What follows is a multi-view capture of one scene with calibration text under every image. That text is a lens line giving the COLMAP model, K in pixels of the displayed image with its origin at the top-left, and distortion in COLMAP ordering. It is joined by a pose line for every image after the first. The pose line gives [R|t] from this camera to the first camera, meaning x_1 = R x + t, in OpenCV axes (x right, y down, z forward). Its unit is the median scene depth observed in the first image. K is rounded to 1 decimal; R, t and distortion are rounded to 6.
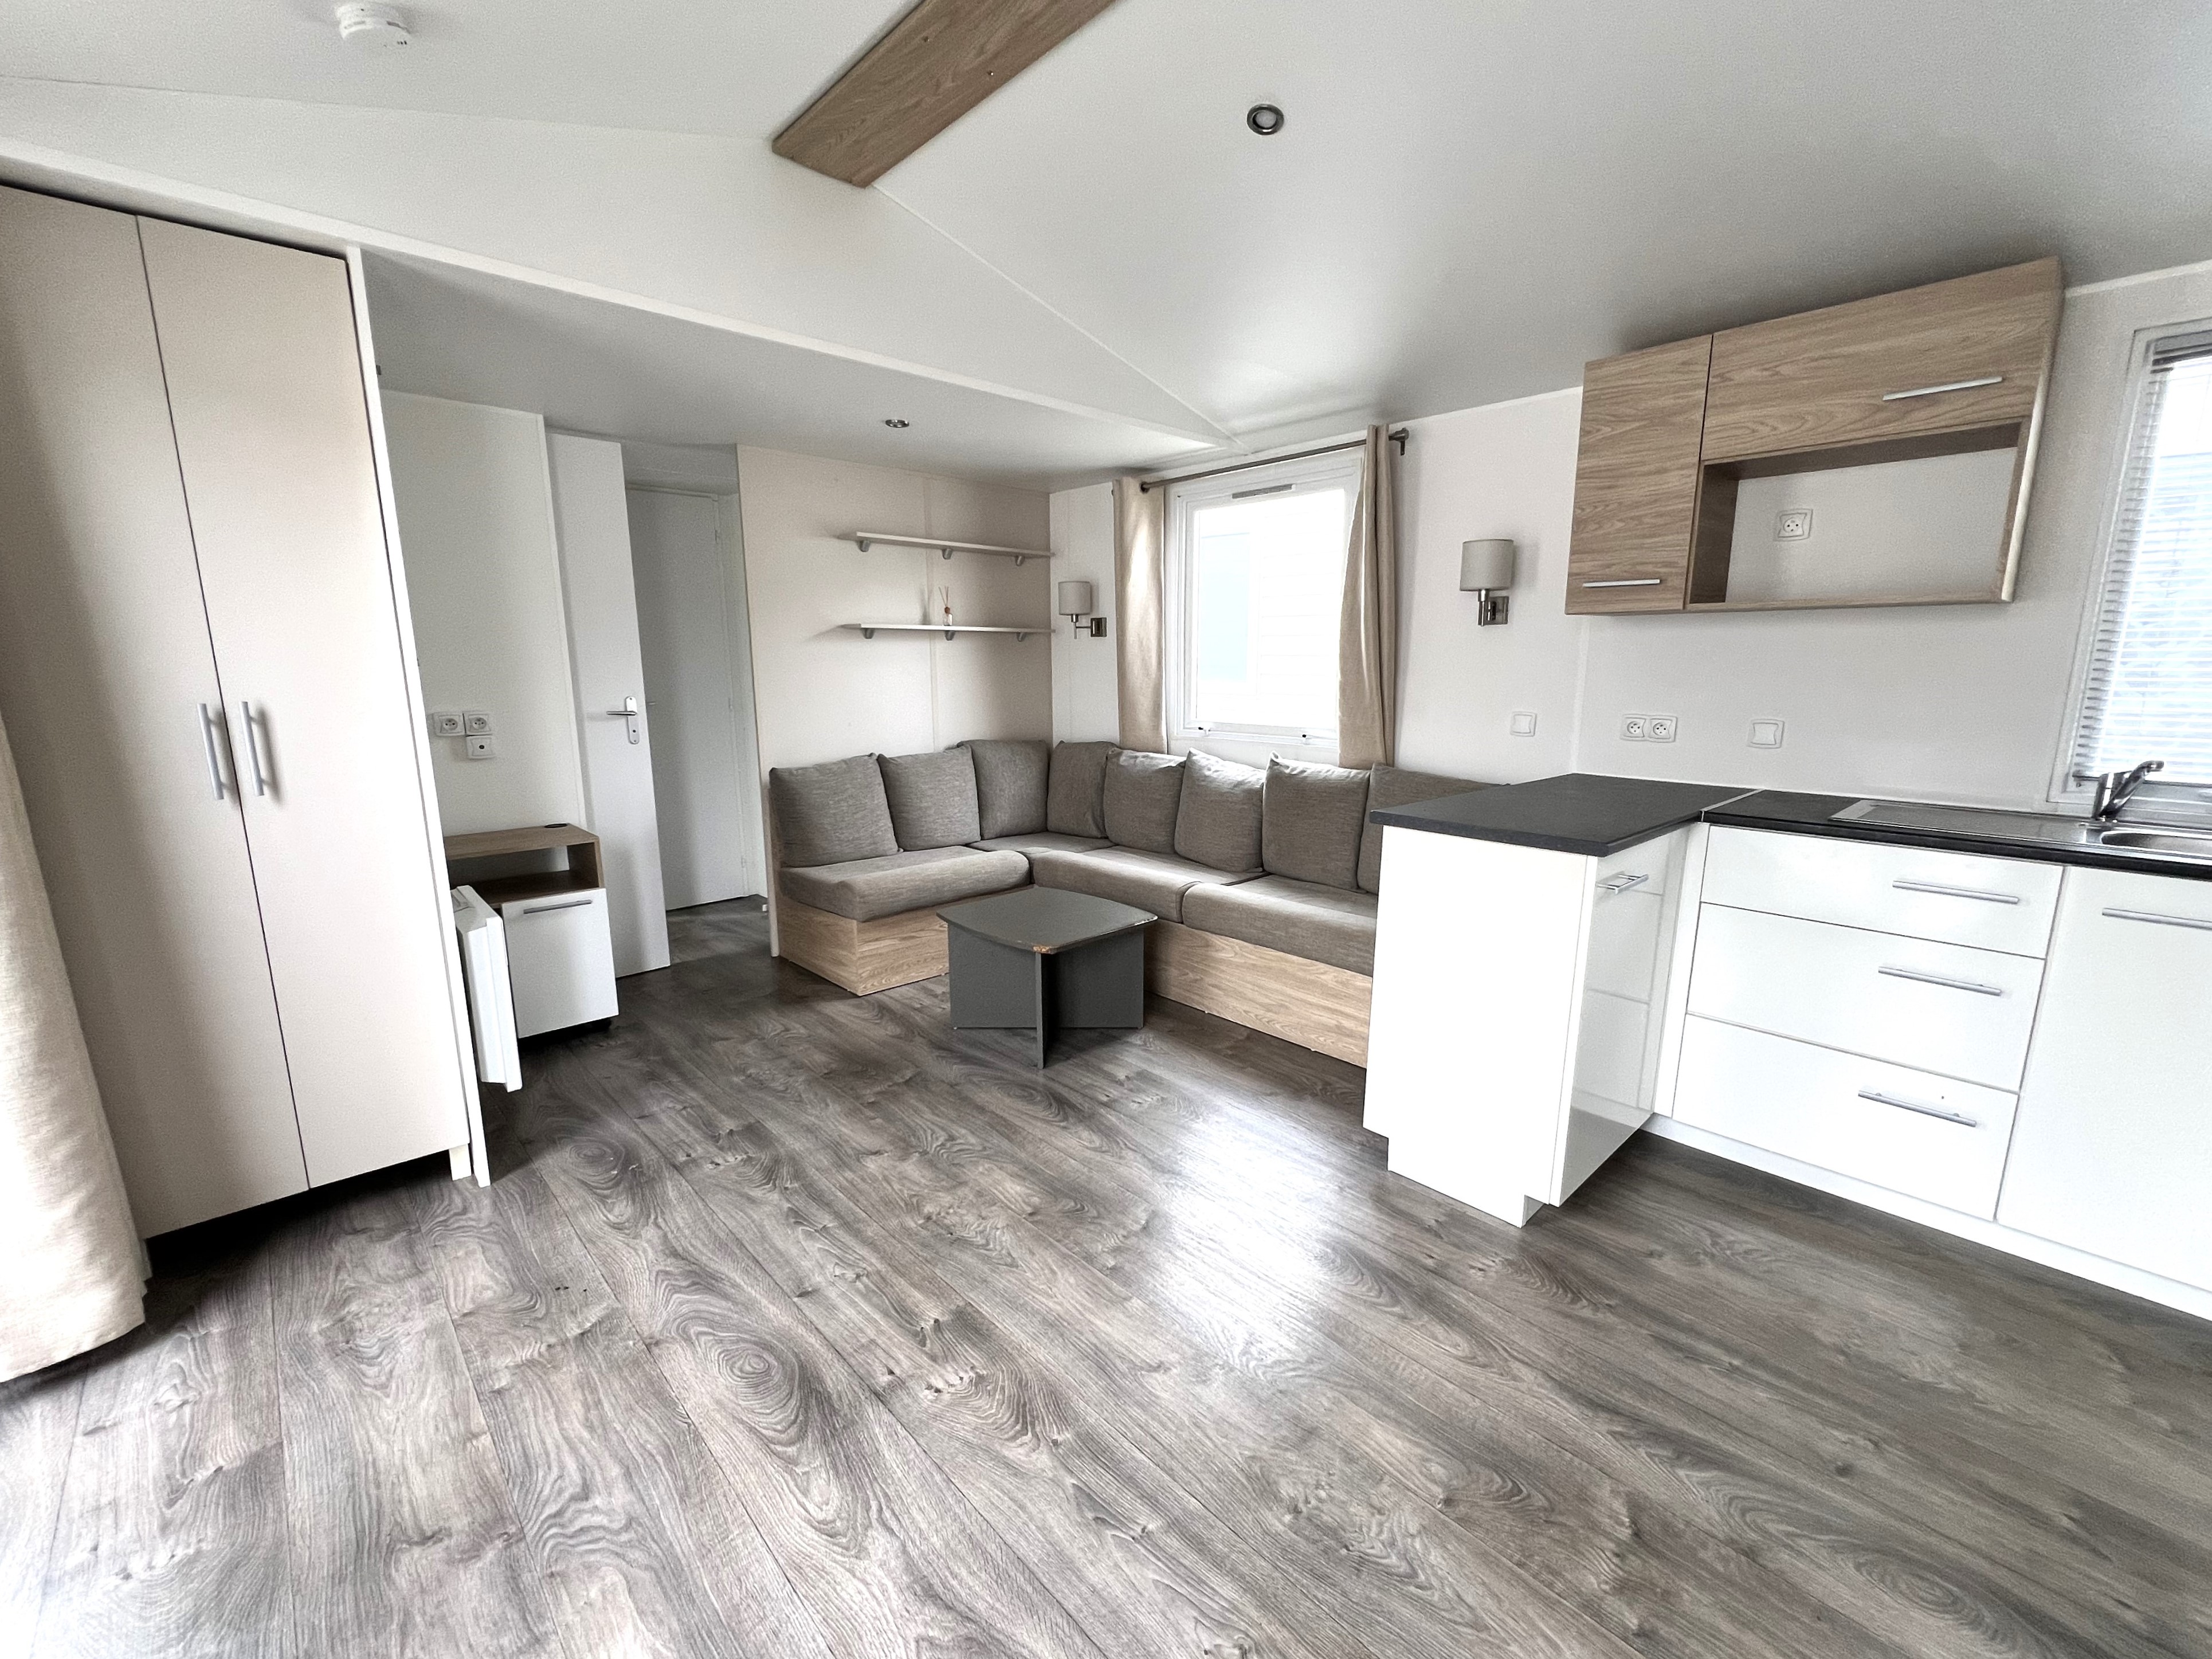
lens RADIAL K [[894.4, 0, 1099.2], [0, 894.4, 832.3], [0, 0, 1]] dist [0.000029, -0.000057]
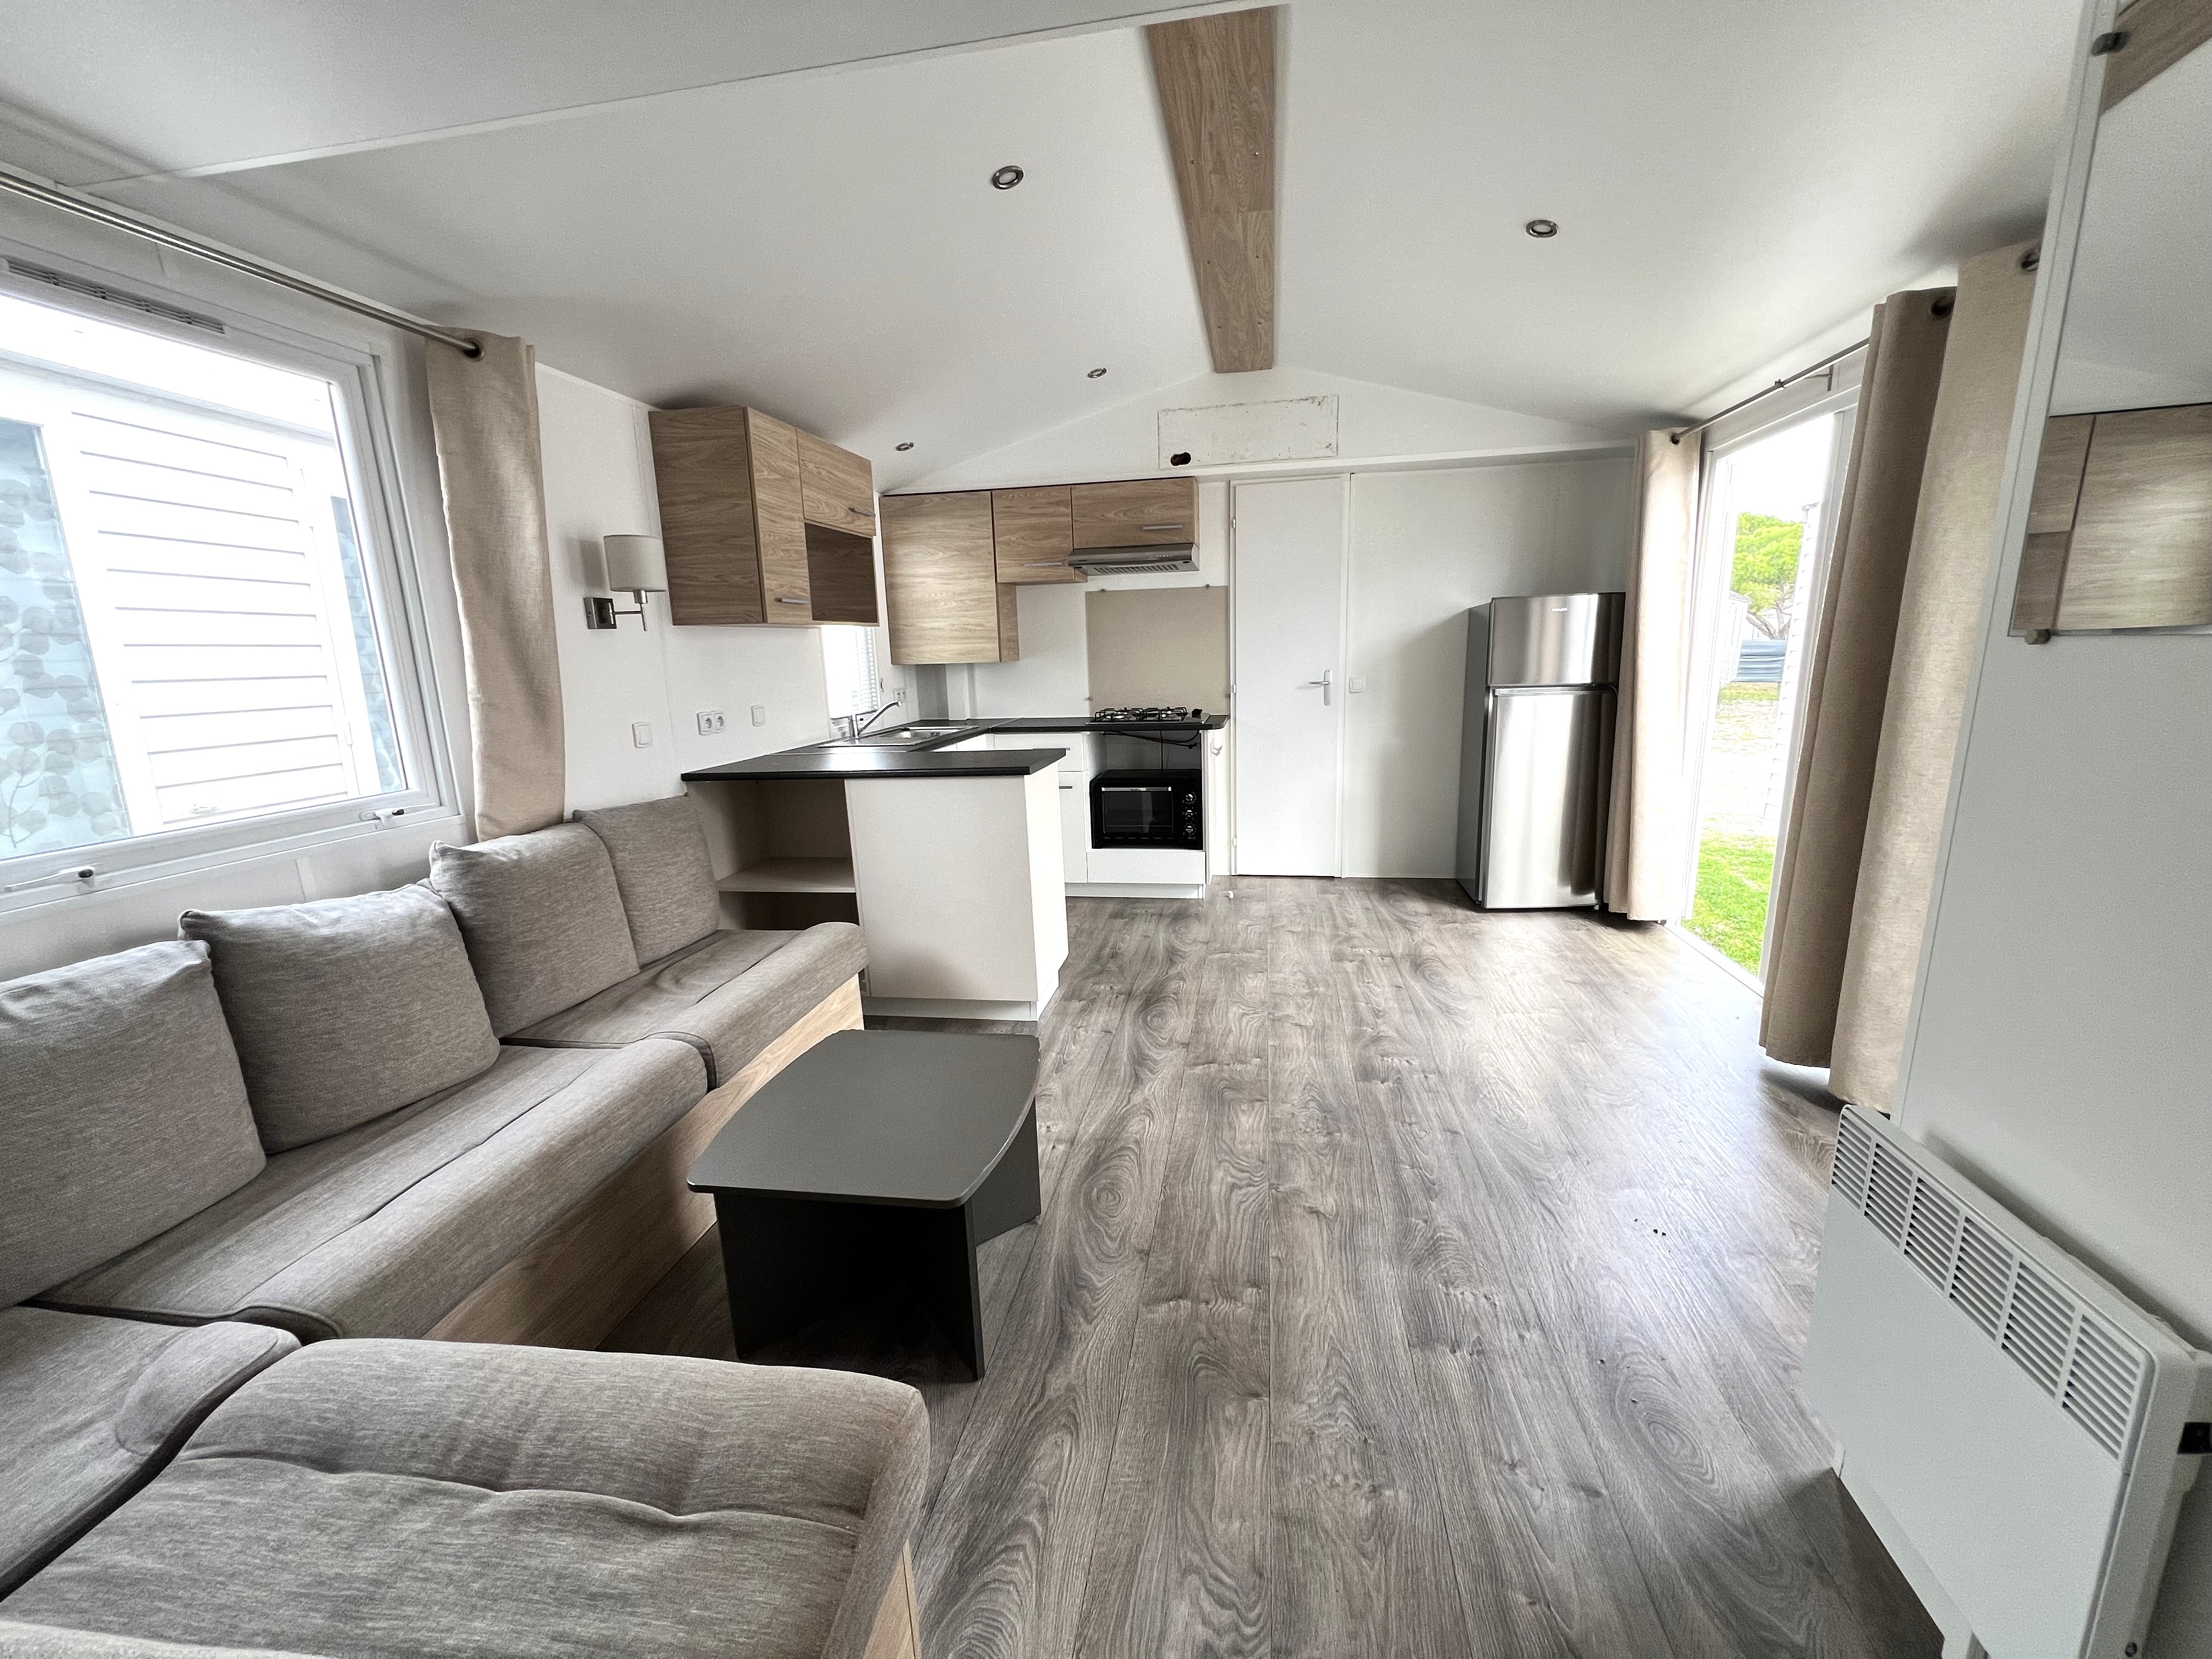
lens RADIAL K [[894.4, 0, 1099.2], [0, 894.4, 832.3], [0, 0, 1]] dist [0.000029, -0.000057]
pose [[-0.594797, -0.145584, 0.790583, -0.788514], [0.181604, 0.933705, 0.308569, -0.308037], [-0.783094, 0.327109, -0.528927, 1.557427]]
